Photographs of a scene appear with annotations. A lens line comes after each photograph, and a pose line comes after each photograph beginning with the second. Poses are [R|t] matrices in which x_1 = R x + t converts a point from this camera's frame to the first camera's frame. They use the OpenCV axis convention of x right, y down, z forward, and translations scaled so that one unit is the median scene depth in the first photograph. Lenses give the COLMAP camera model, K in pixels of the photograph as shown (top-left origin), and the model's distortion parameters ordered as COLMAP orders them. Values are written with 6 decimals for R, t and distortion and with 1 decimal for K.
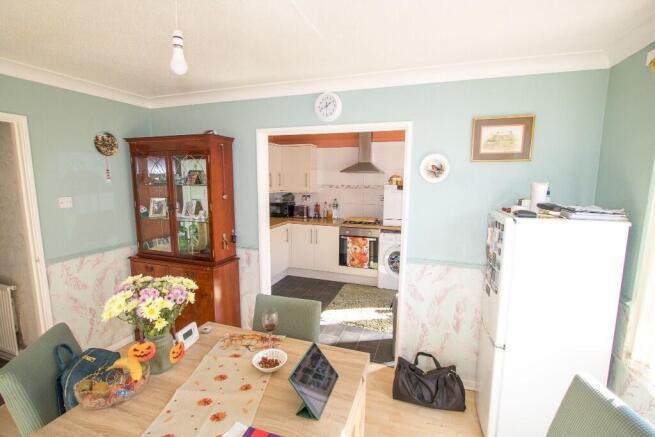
lens RADIAL K [[299.8, 0, 327.5], [0, 299.8, 218.5], [0, 0, 1]] dist [-0.019066, 0.000525]
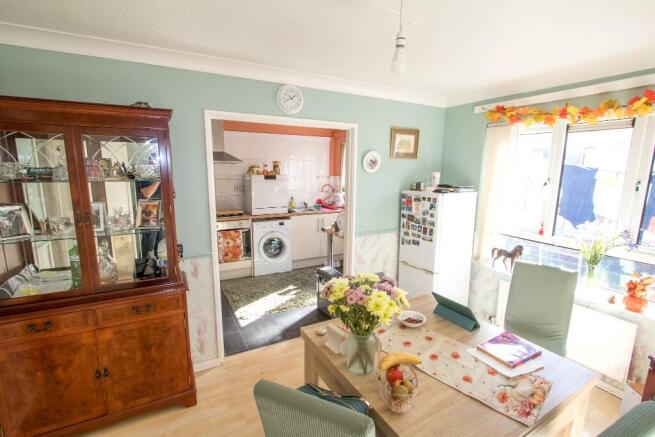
lens RADIAL K [[299.8, 0, 327.5], [0, 299.8, 218.5], [0, 0, 1]] dist [-0.019066, 0.000525]
pose [[0.673741, -0.121619, 0.728891, -0.698331], [0.095398, 0.992425, 0.077412, -0.036606], [-0.732784, 0.017380, 0.680239, 0.220702]]
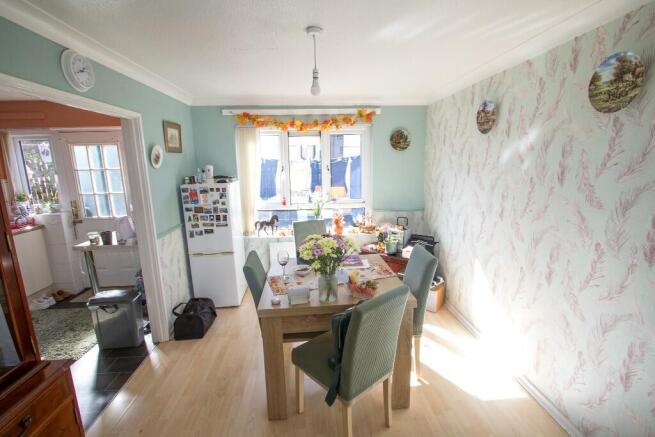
lens RADIAL K [[299.8, 0, 327.5], [0, 299.8, 218.5], [0, 0, 1]] dist [-0.019066, 0.000525]
pose [[-0.387843, -0.172264, 0.905485, -0.959403], [0.140308, 0.959898, 0.242713, -0.110456], [-0.910984, 0.221181, -0.348120, 0.761148]]
